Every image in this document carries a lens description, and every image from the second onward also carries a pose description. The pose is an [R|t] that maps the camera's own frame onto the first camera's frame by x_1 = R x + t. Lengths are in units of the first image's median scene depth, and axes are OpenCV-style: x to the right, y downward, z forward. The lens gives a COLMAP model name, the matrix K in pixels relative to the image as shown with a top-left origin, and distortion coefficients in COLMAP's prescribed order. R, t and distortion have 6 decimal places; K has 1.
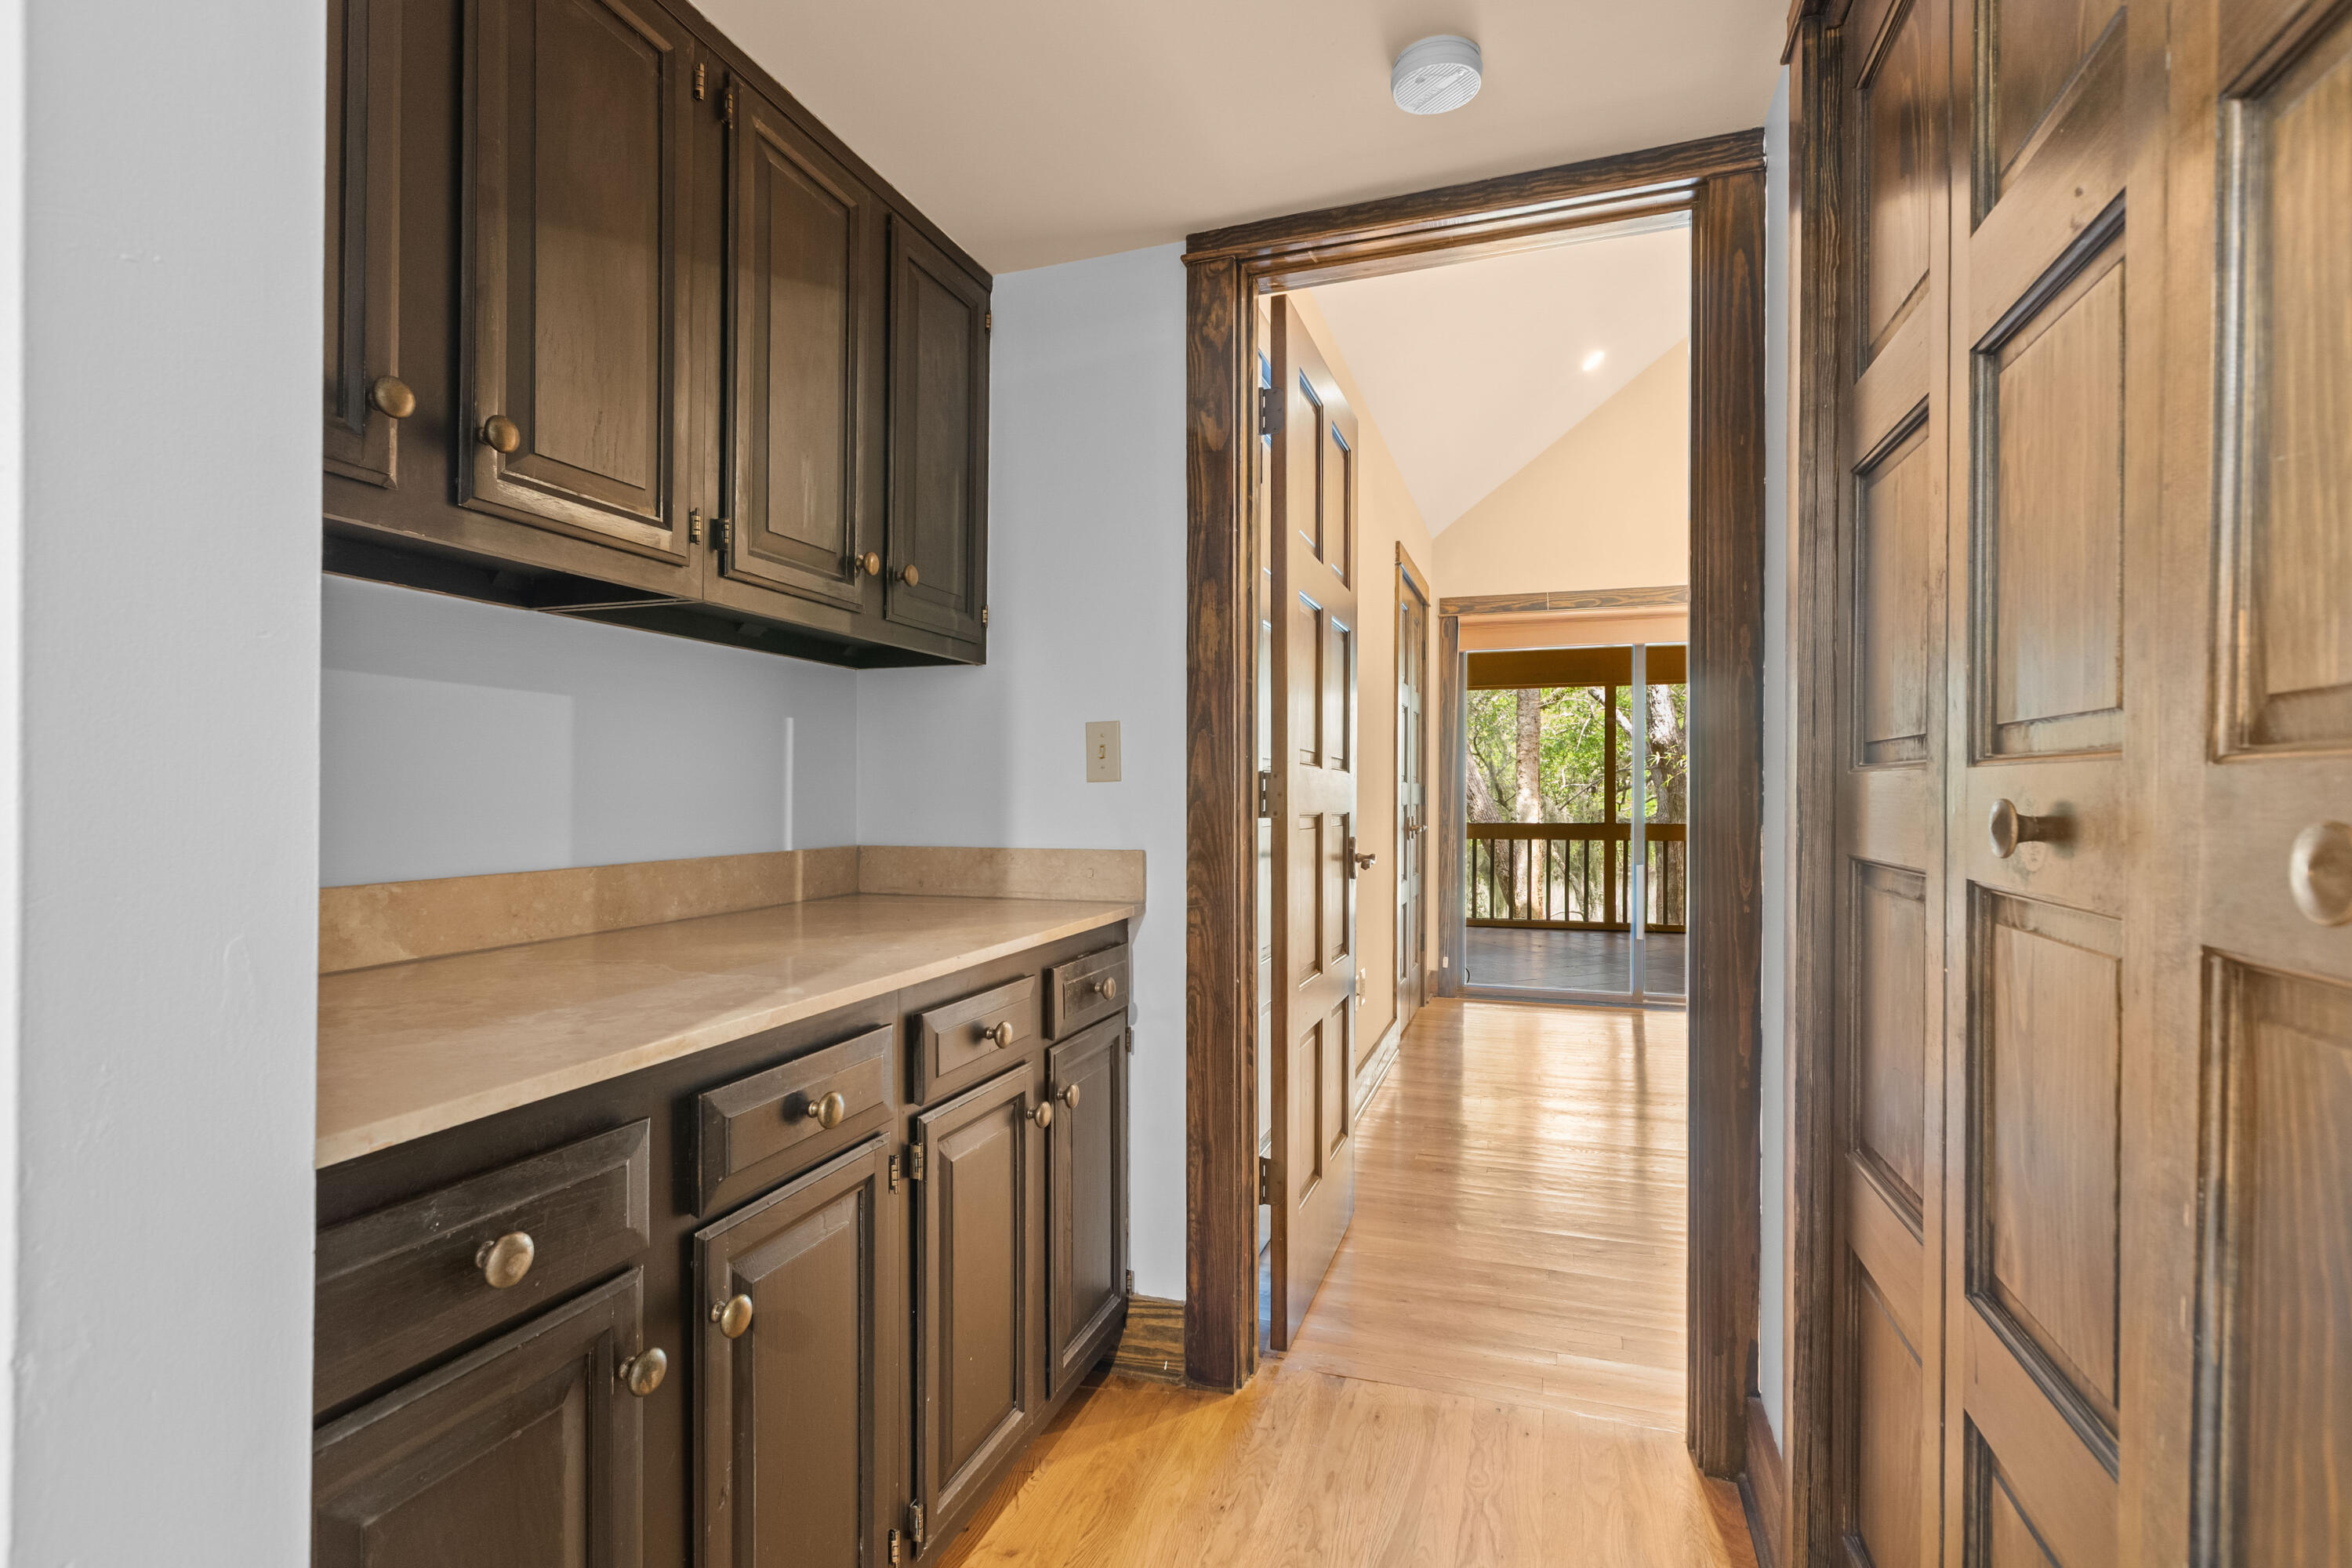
lens RADIAL K [[1069.9, 0, 1179.0], [0, 1069.9, 792.3], [0, 0, 1]] dist [0.002279, 0.000224]
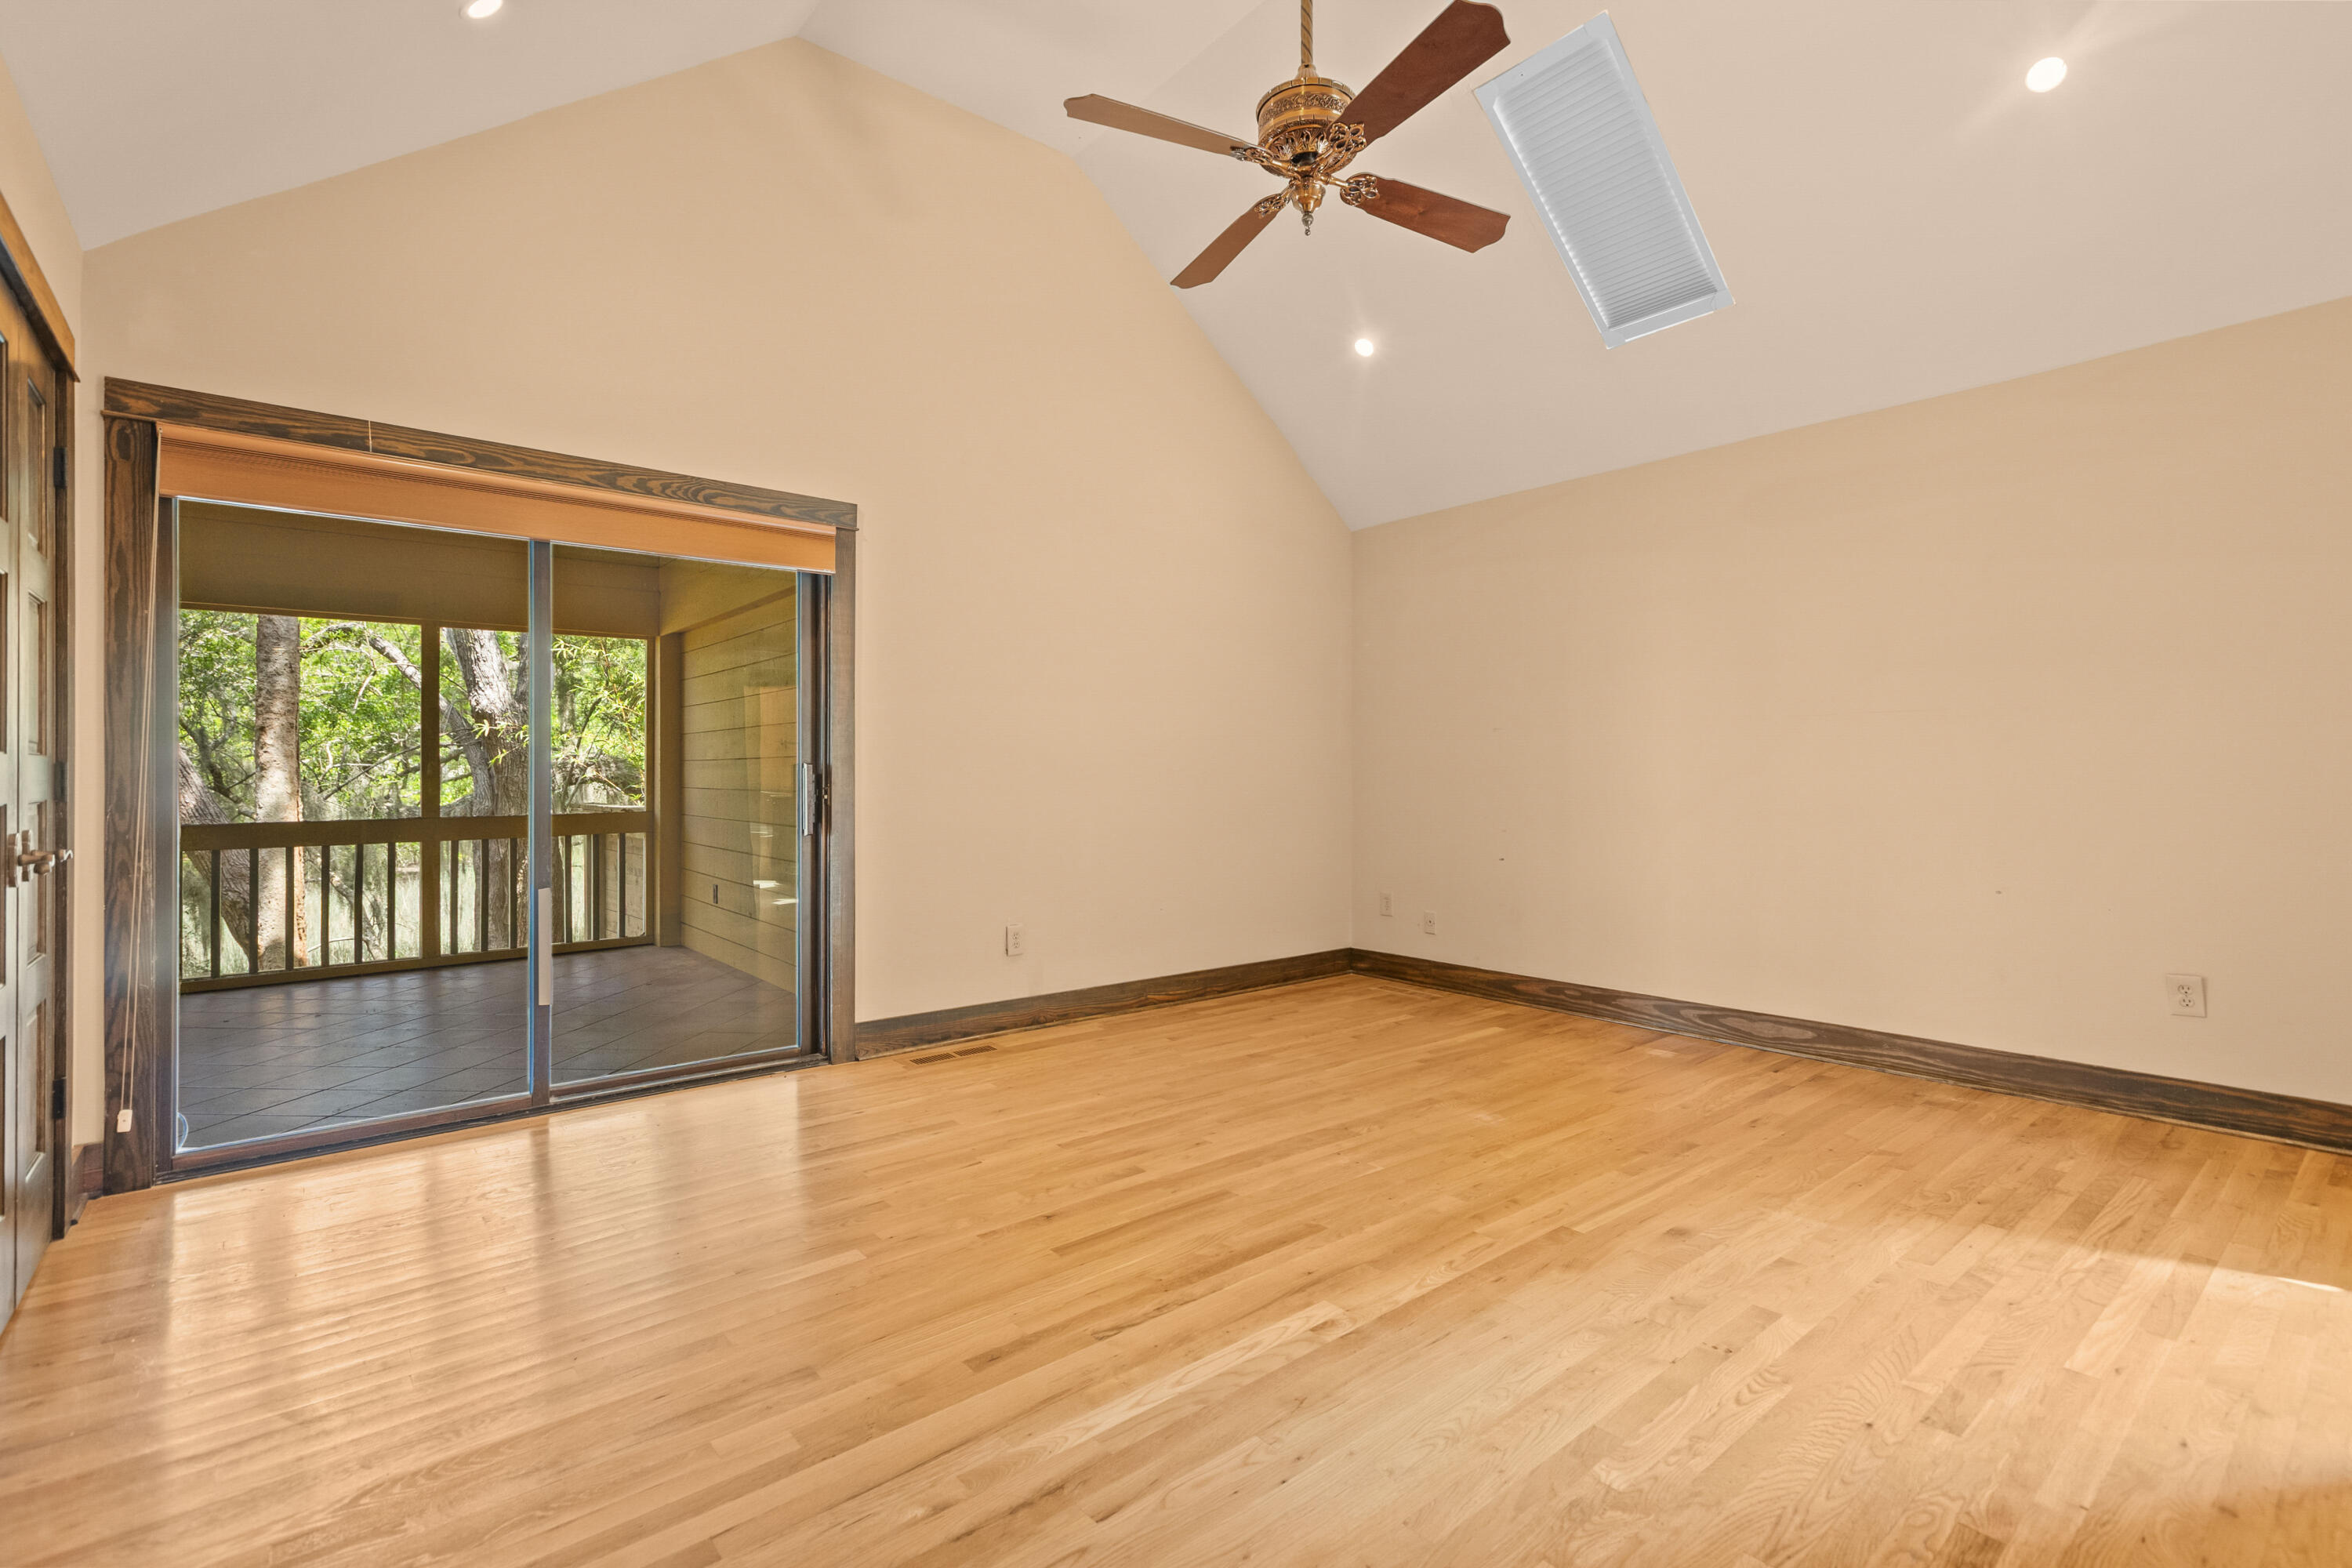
lens RADIAL K [[1069.9, 0, 1178.7], [0, 1069.9, 777.5], [0, 0, 1]] dist [0.002279, 0.000224]
pose [[0.514472, -0.002765, 0.857503, 0.046305], [0.000936, 0.999996, 0.002663, 0.000405], [-0.857507, -0.000567, 0.514473, 0.201635]]
